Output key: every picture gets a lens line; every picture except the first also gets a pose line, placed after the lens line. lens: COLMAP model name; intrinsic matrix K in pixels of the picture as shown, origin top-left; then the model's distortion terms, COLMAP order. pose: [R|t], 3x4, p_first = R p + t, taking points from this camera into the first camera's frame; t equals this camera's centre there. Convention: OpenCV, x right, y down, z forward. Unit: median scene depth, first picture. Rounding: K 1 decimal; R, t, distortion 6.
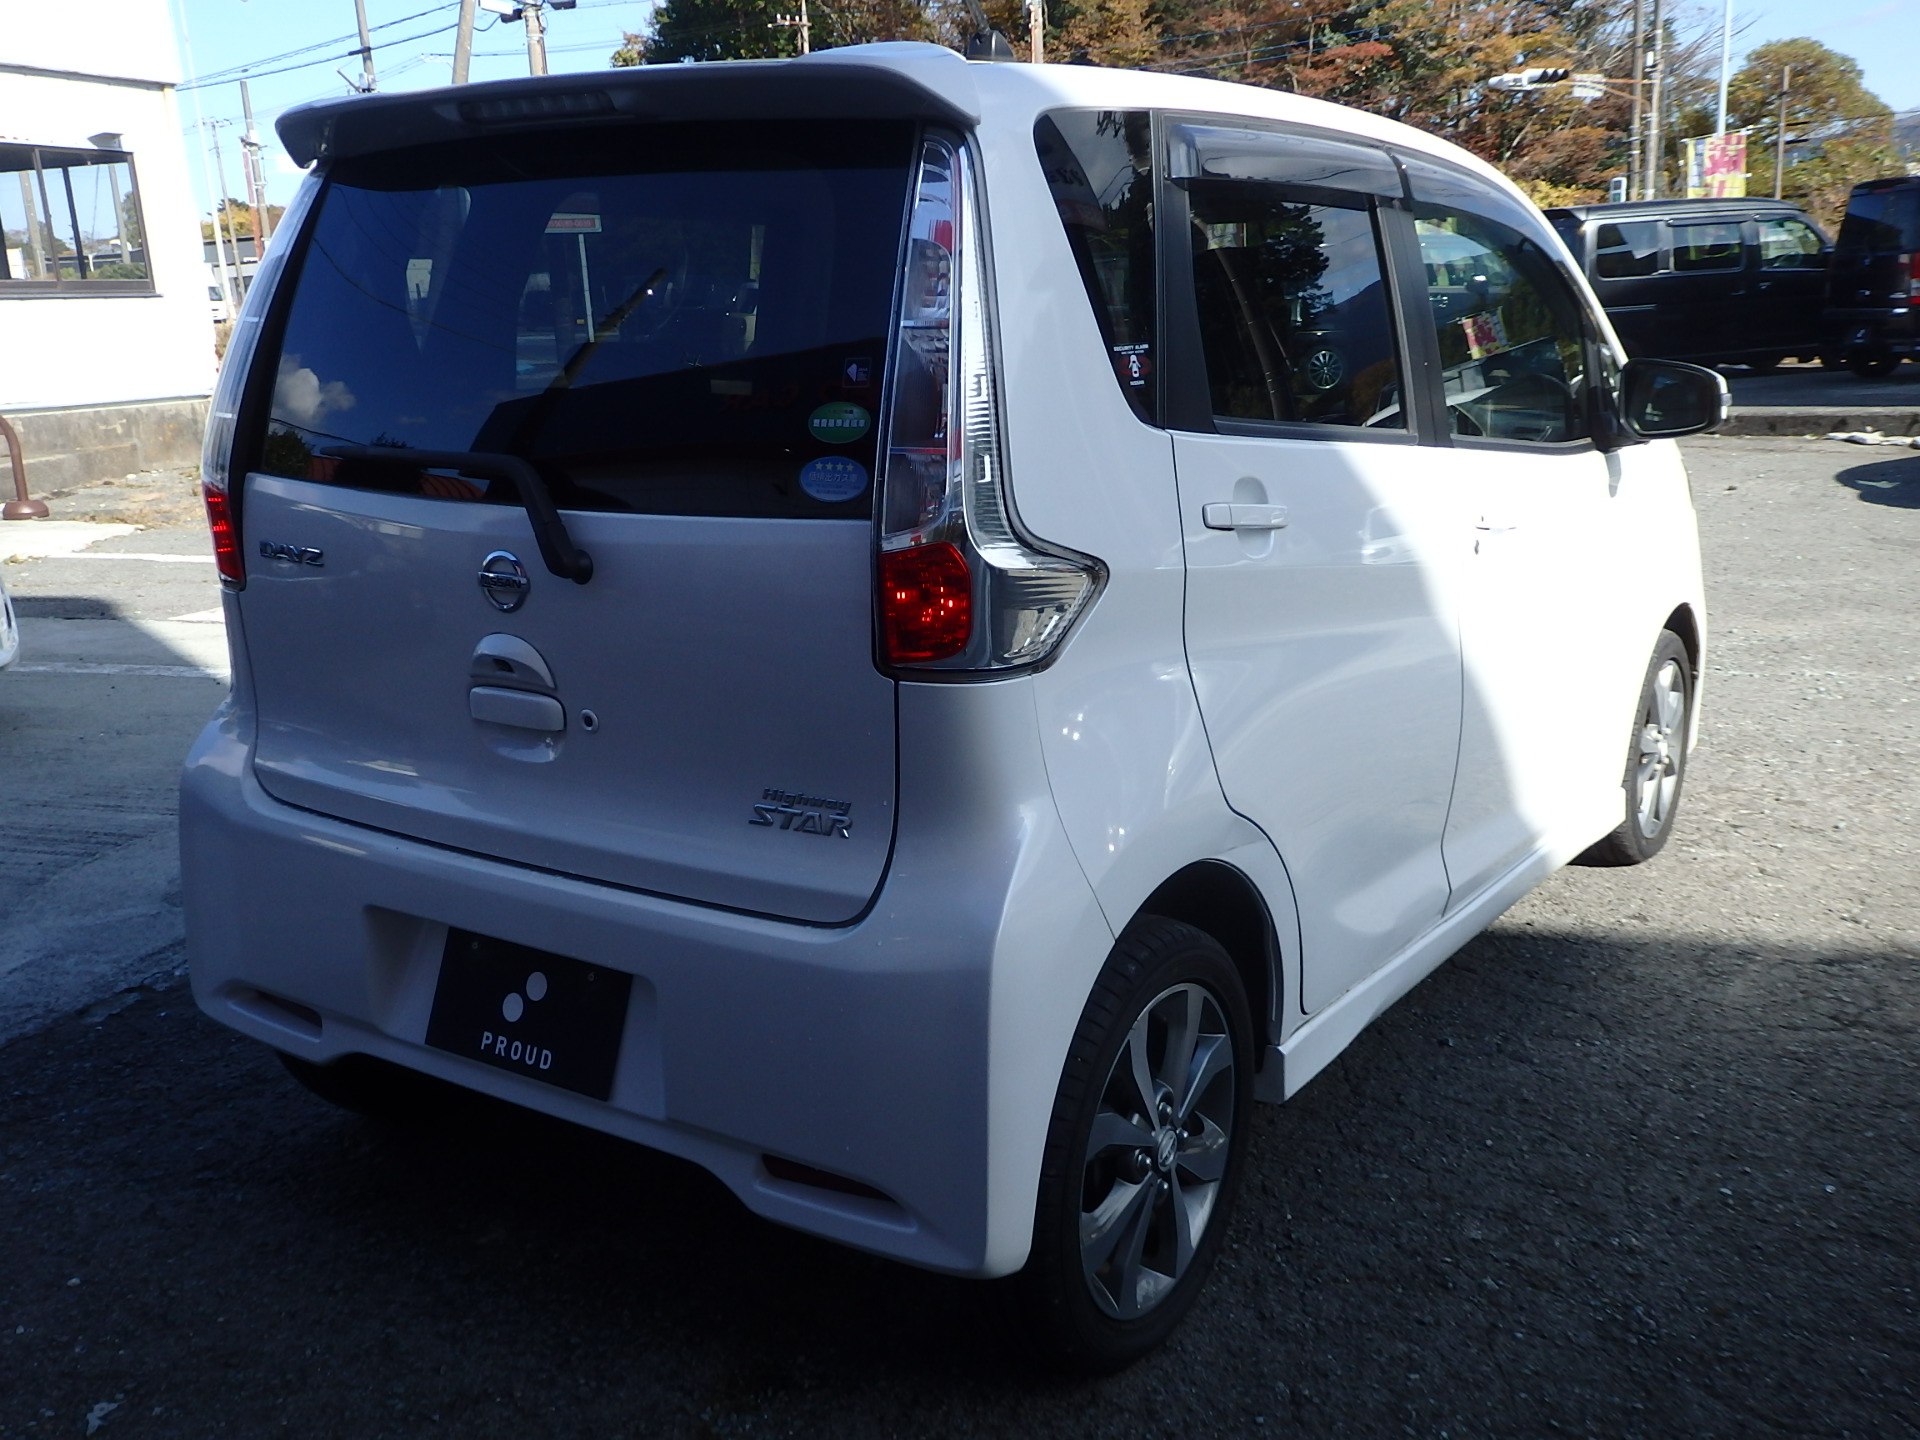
lens RADIAL K [[1770.5, 0, 960.0], [0, 1770.5, 720.0], [0, 0, 1]] dist [0.102352, -0.003407]
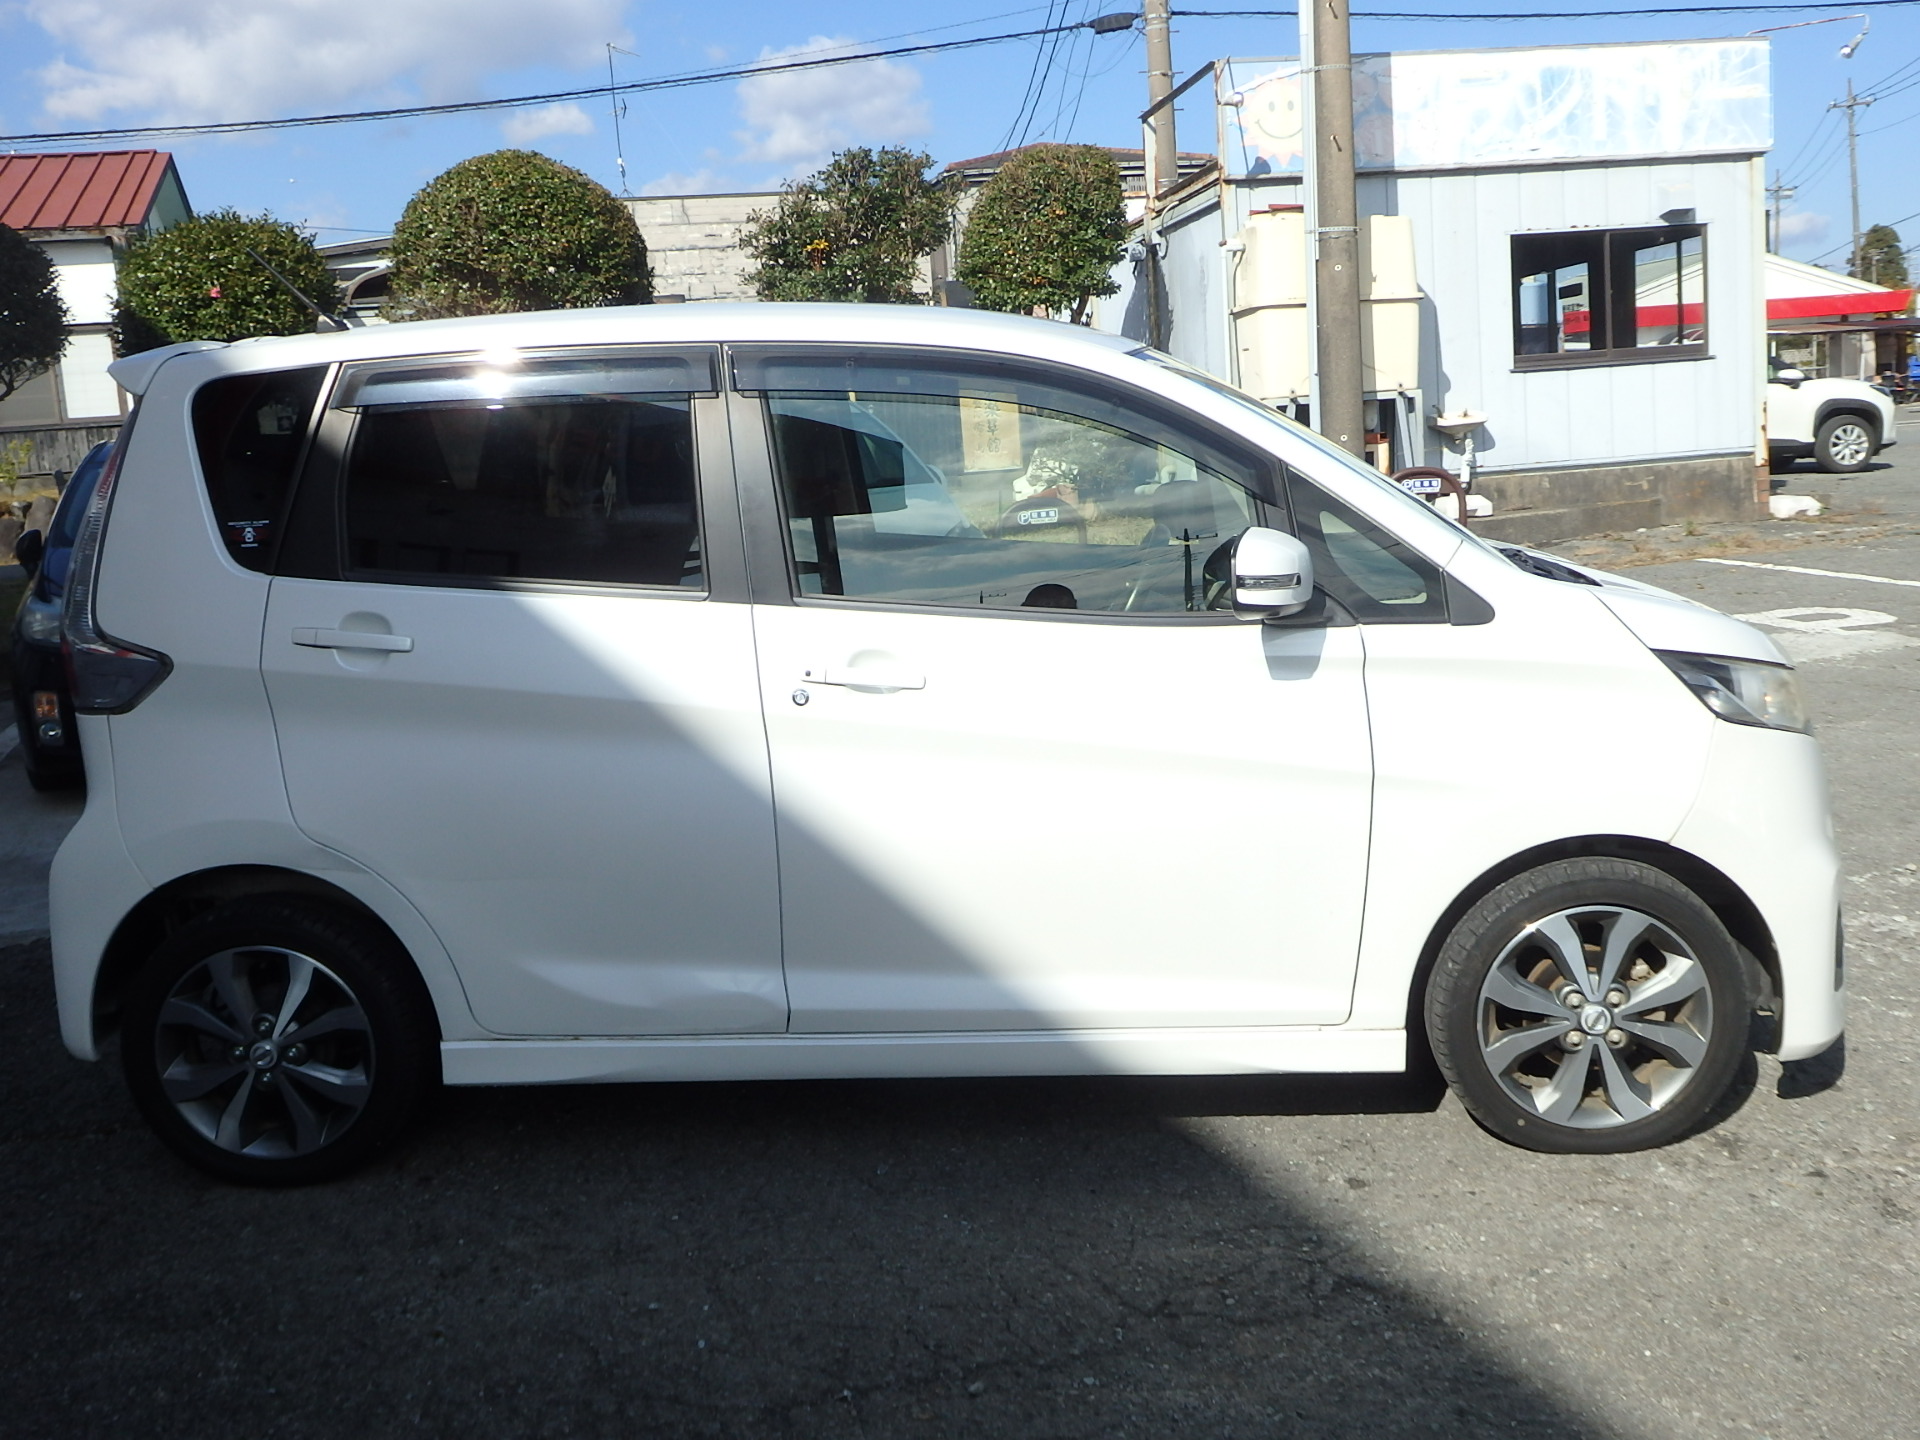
lens RADIAL K [[1898.8, 0, 960.0], [0, 1898.8, 720.0], [0, 0, 1]] dist [-0.019390, -0.021578]
pose [[0.515151, 0.135203, -0.846368, 0.273699], [-0.153154, 0.986108, 0.064307, -0.035817], [0.843305, 0.096497, 0.528701, 0.099086]]
